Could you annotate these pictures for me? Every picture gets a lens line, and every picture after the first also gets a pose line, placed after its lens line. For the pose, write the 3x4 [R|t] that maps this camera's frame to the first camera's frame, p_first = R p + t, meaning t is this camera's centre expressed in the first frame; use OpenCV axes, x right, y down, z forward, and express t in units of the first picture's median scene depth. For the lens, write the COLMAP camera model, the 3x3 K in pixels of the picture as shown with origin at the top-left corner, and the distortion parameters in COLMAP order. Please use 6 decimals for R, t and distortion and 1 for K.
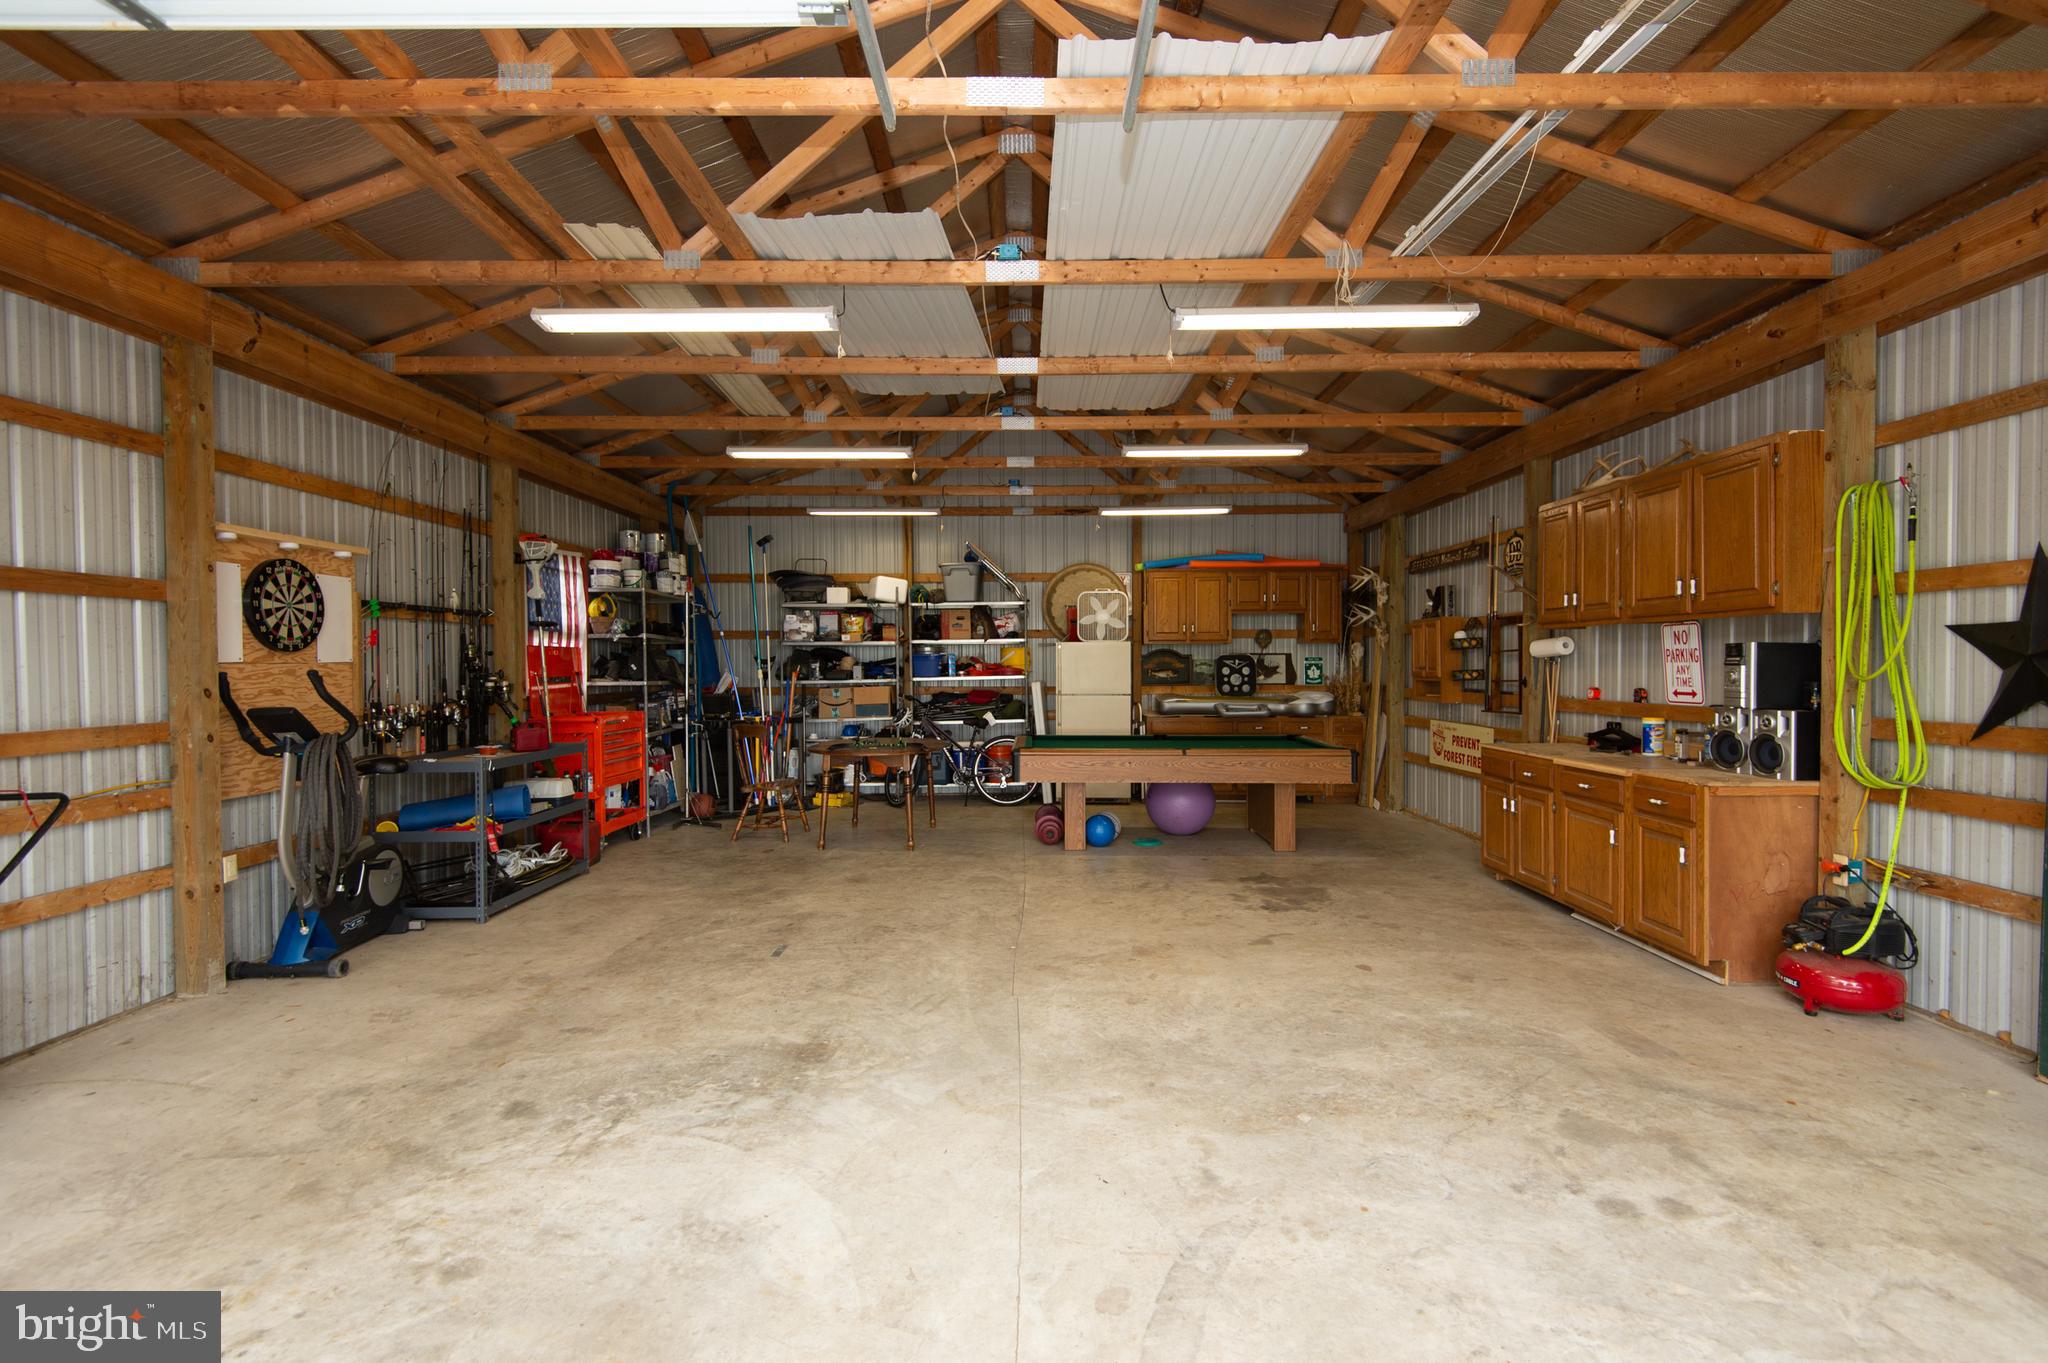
lens RADIAL K [[937.5, 0, 1022.9], [0, 937.5, 681.2], [0, 0, 1]] dist [0.025892, -0.013239]
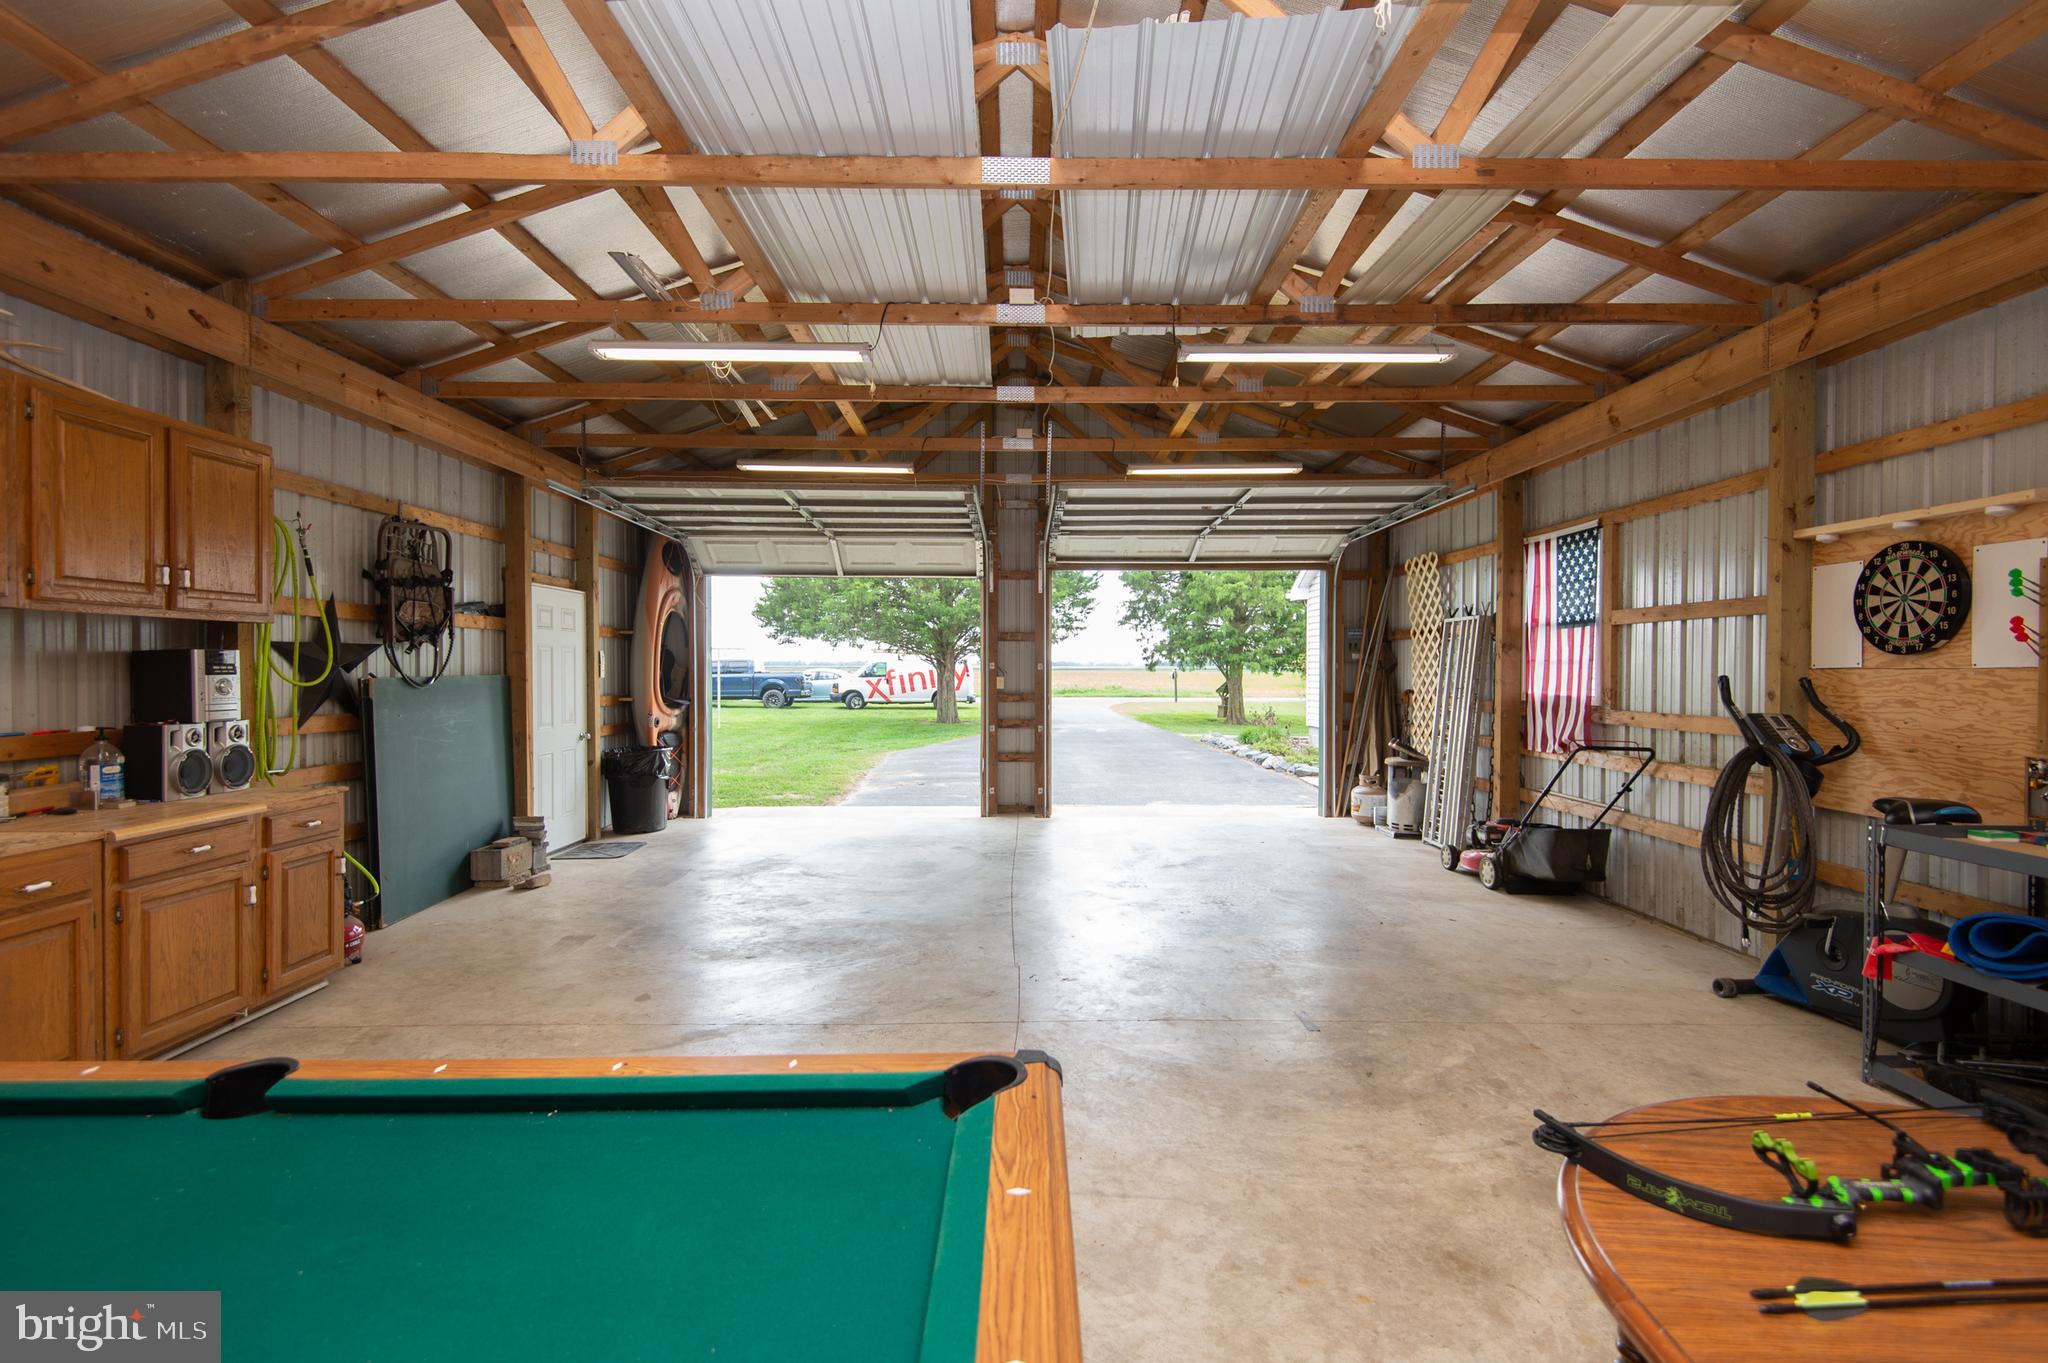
lens RADIAL K [[937.5, 0, 1028.9], [0, 937.5, 675.8], [0, 0, 1]] dist [0.025892, -0.013239]
pose [[-0.999745, 0.002393, -0.022449, 0.000934], [0.001715, 0.999543, 0.030166, -0.039058], [0.022511, 0.030120, -0.999293, 1.814177]]
